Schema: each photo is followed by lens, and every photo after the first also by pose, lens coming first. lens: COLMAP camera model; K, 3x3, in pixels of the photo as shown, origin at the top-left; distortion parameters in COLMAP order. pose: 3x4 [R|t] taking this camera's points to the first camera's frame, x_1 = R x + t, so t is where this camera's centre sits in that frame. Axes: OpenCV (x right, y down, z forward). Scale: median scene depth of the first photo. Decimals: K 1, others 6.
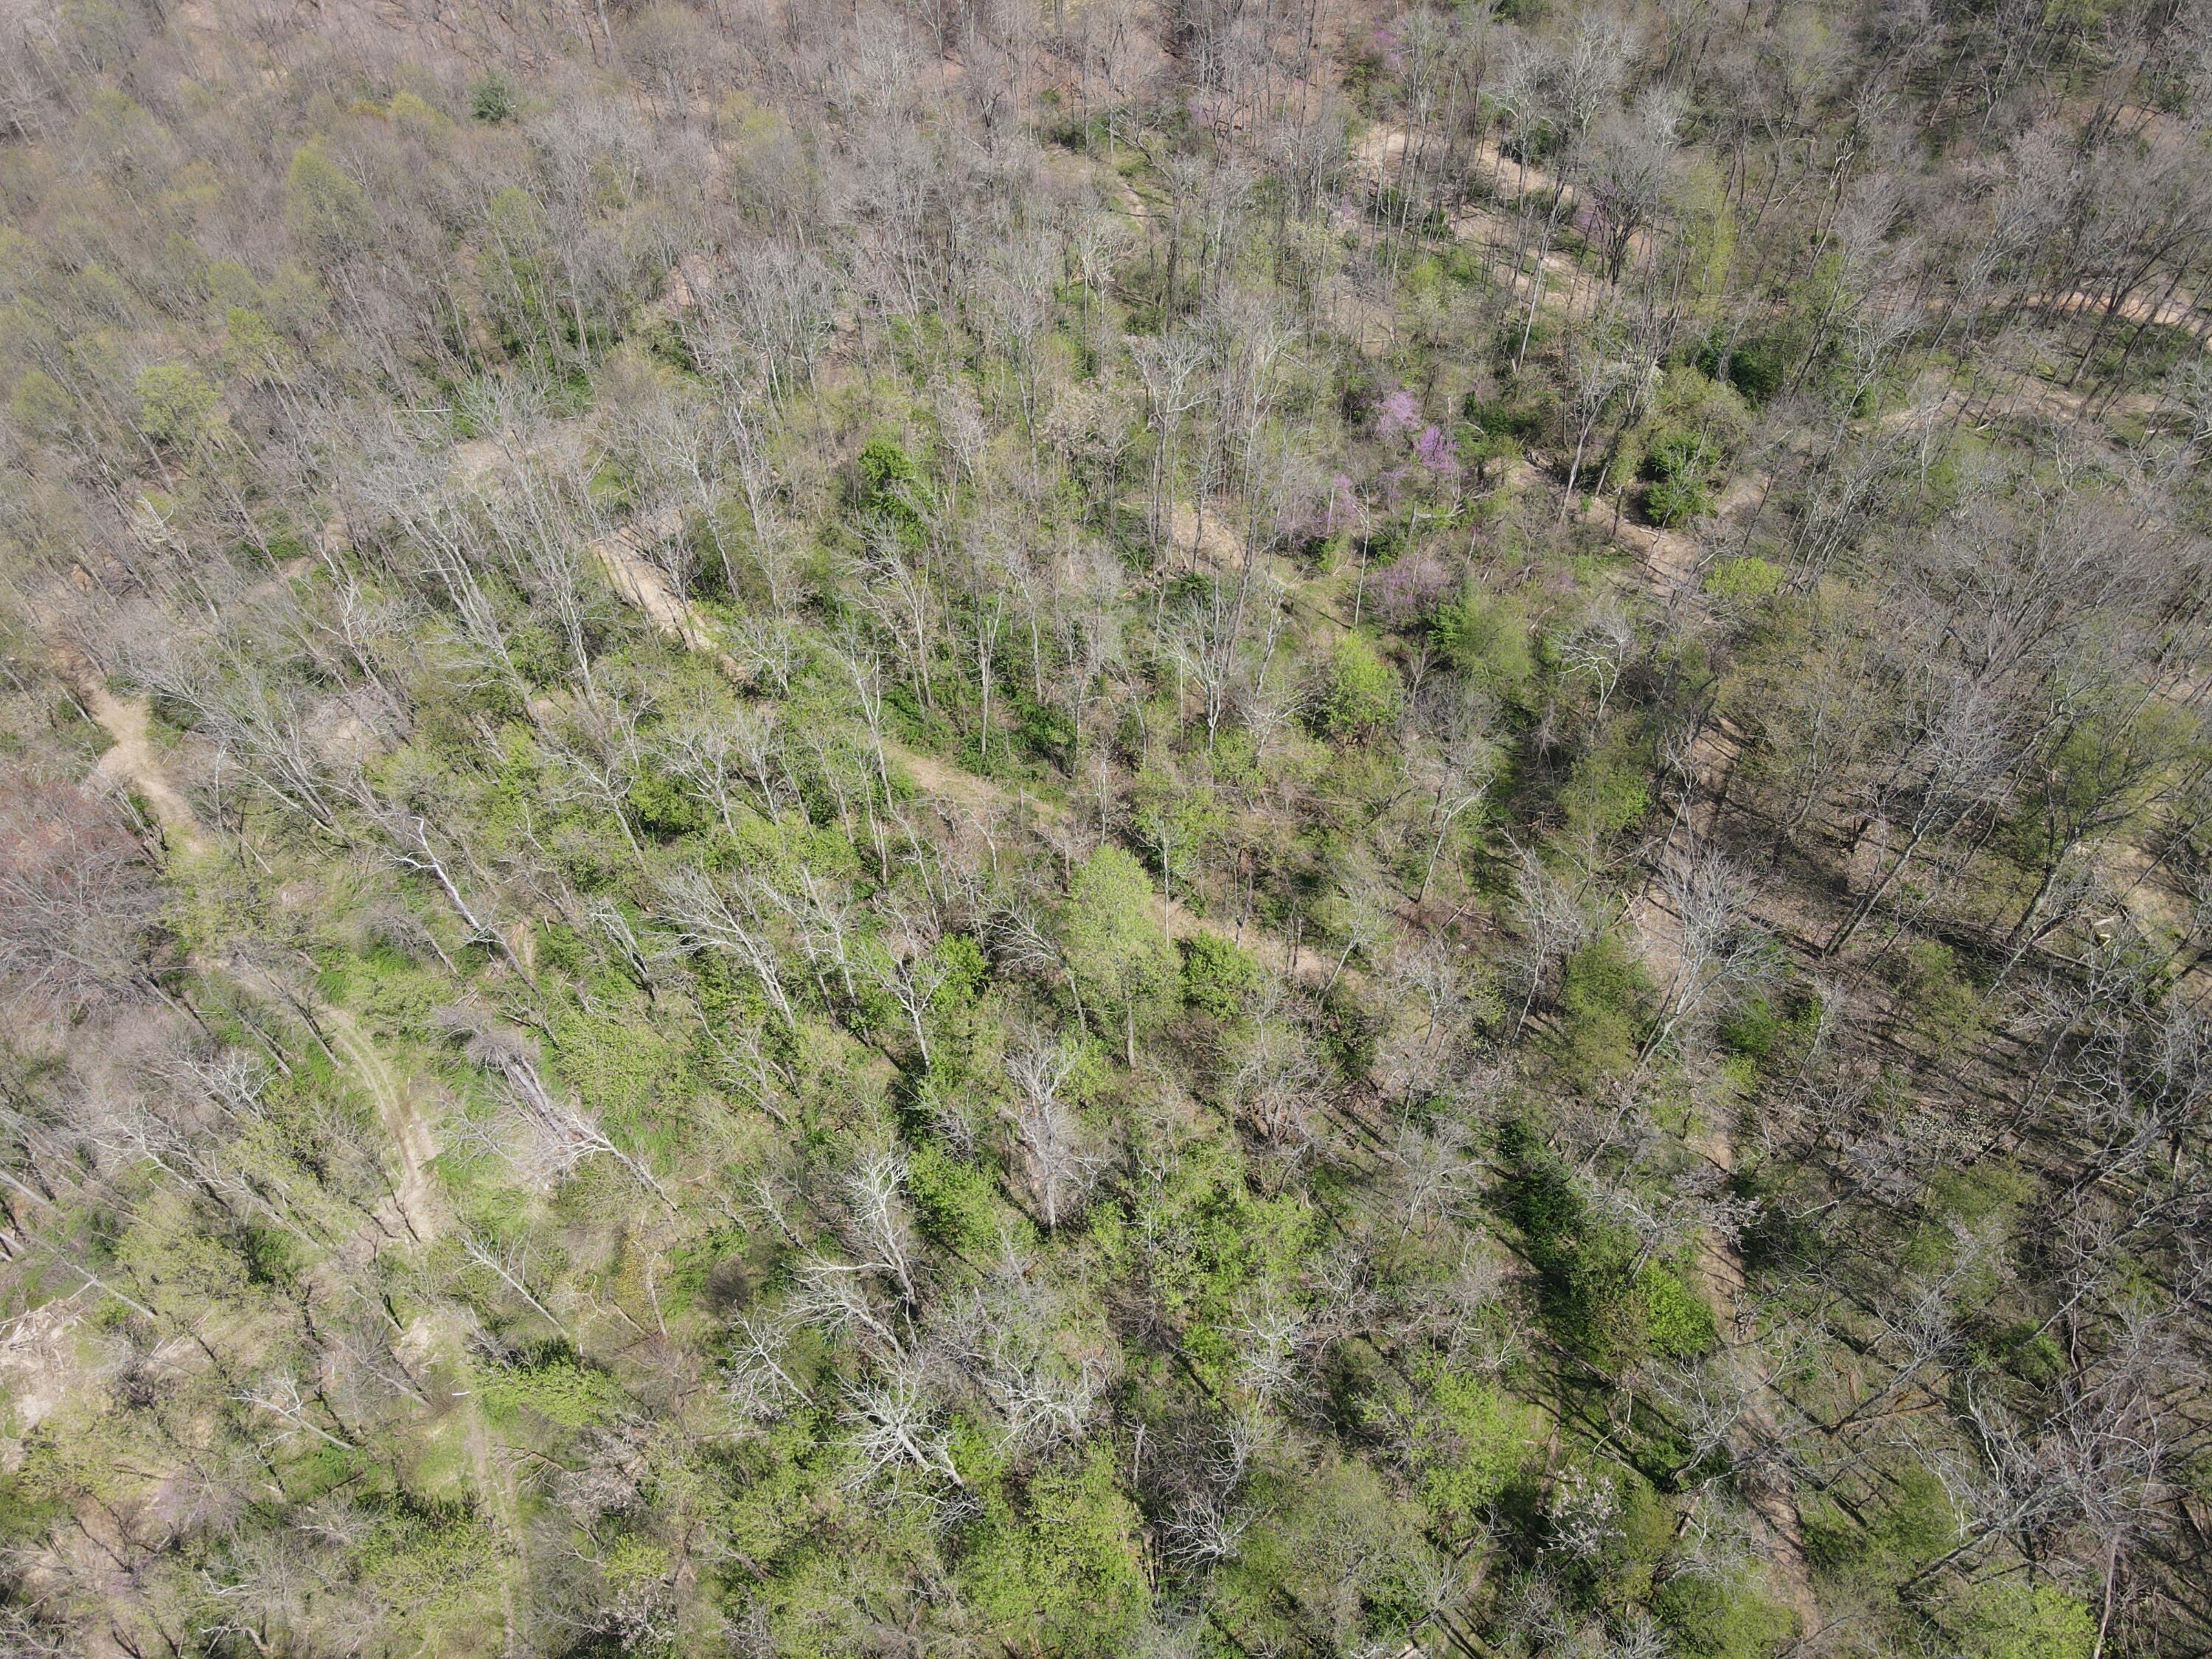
lens RADIAL K [[1640.5, 0, 1103.2], [0, 1640.5, 839.7], [0, 0, 1]] dist [0.006340, 0.010111]
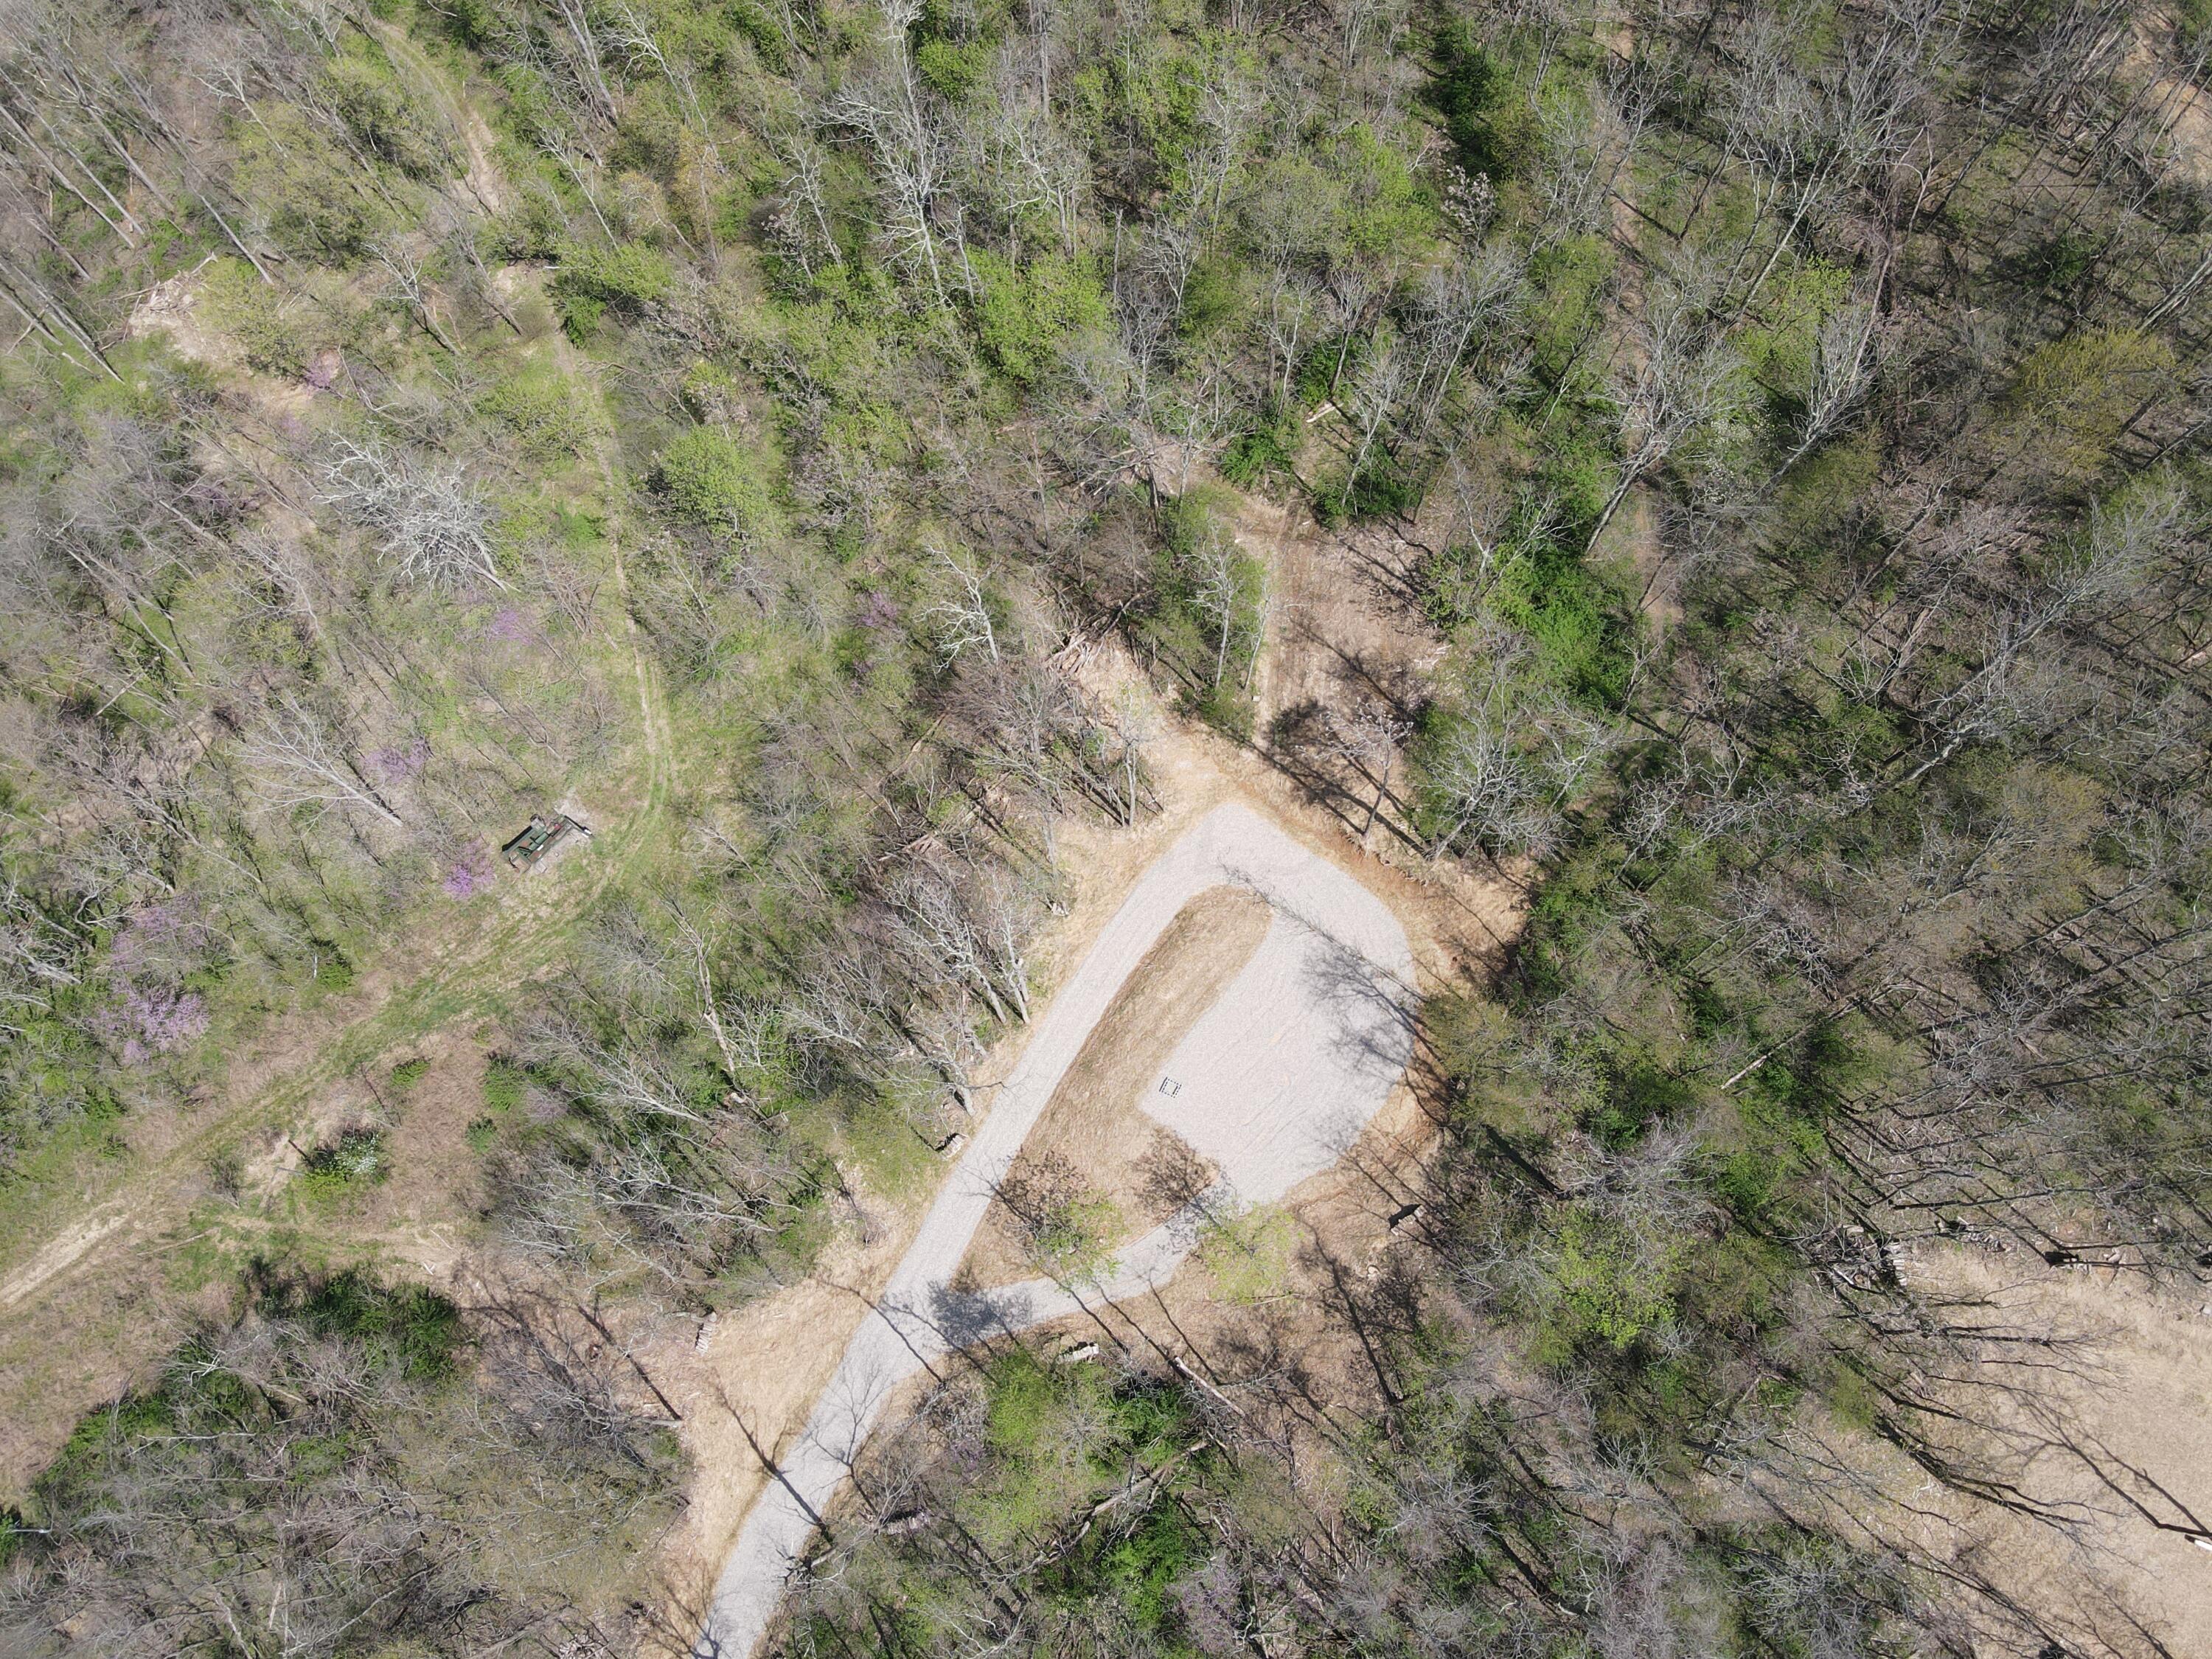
lens RADIAL K [[1640.5, 0, 1103.6], [0, 1640.5, 828.9], [0, 0, 1]] dist [0.006340, 0.010111]
pose [[0.999980, 0.003778, 0.005045, 0.005100], [-0.005101, 0.955246, 0.295770, 0.303581], [-0.003702, -0.295790, 0.955246, -0.215629]]
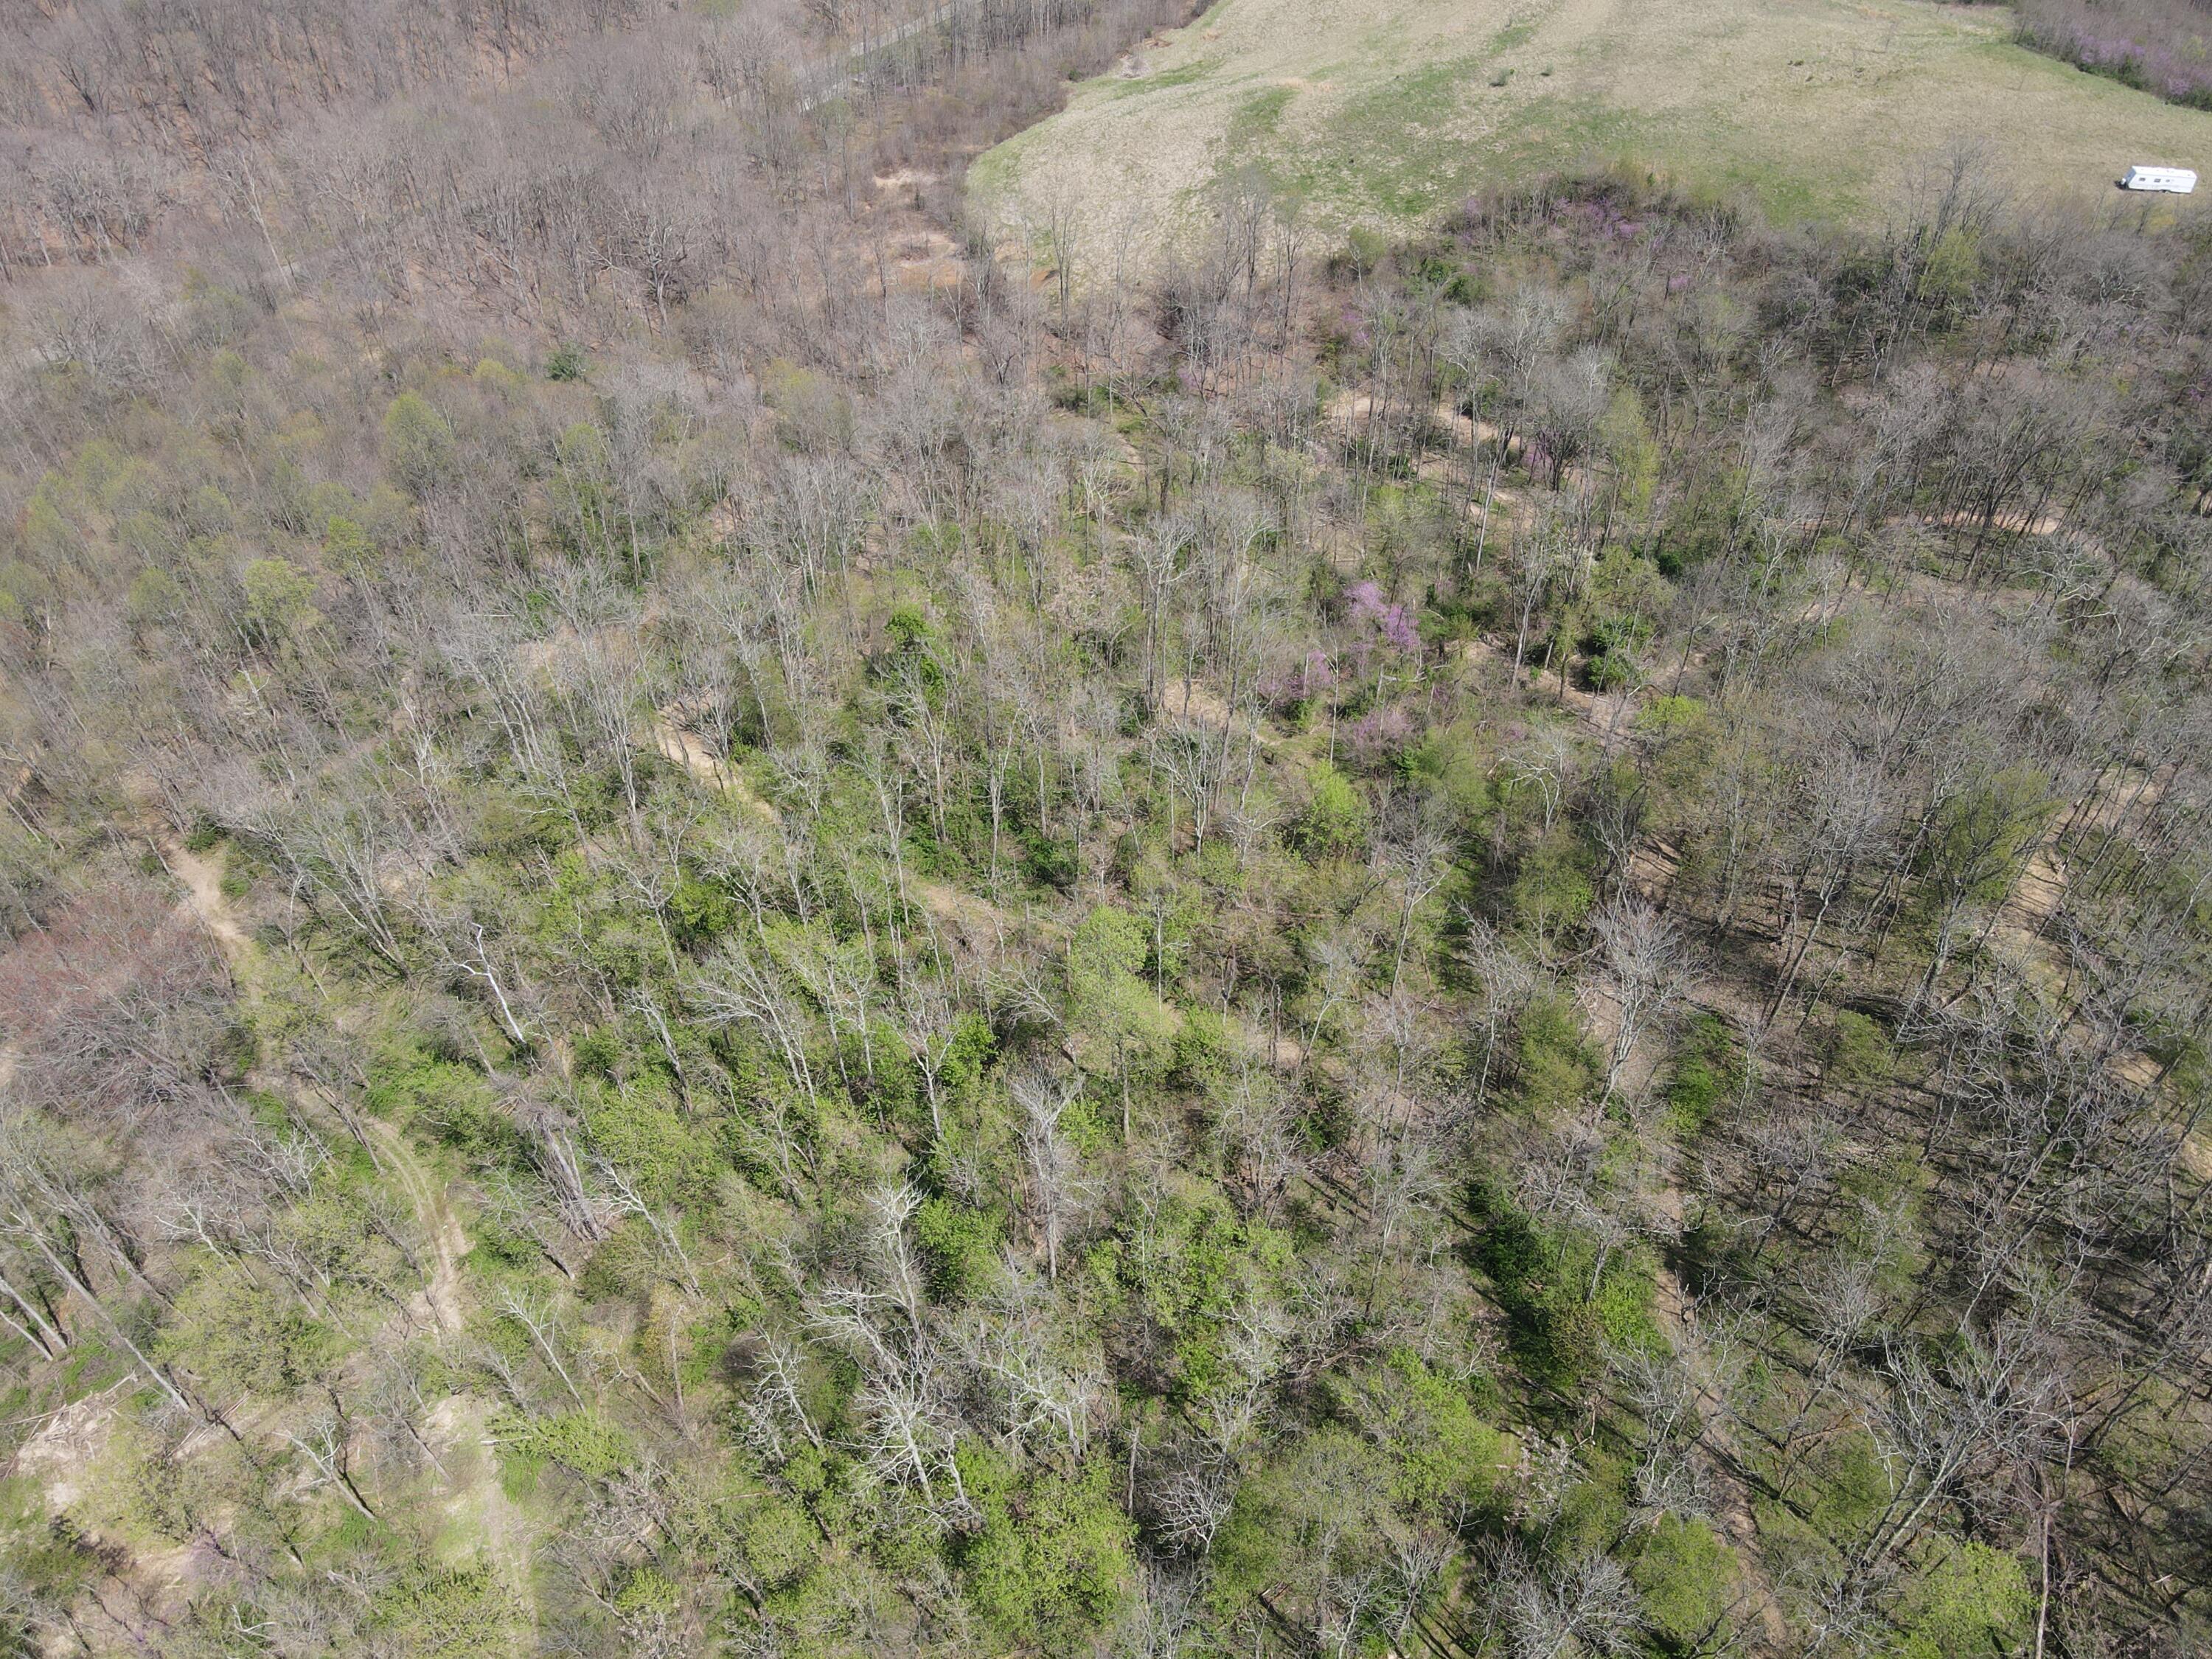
lens RADIAL K [[1640.5, 0, 1102.5], [0, 1640.5, 827.9], [0, 0, 1]] dist [0.006340, 0.010111]
pose [[0.999997, 0.002252, -0.000946, 0.001303], [-0.002389, 0.982606, -0.185688, 0.118977], [0.000511, 0.185690, 0.982608, -0.086581]]
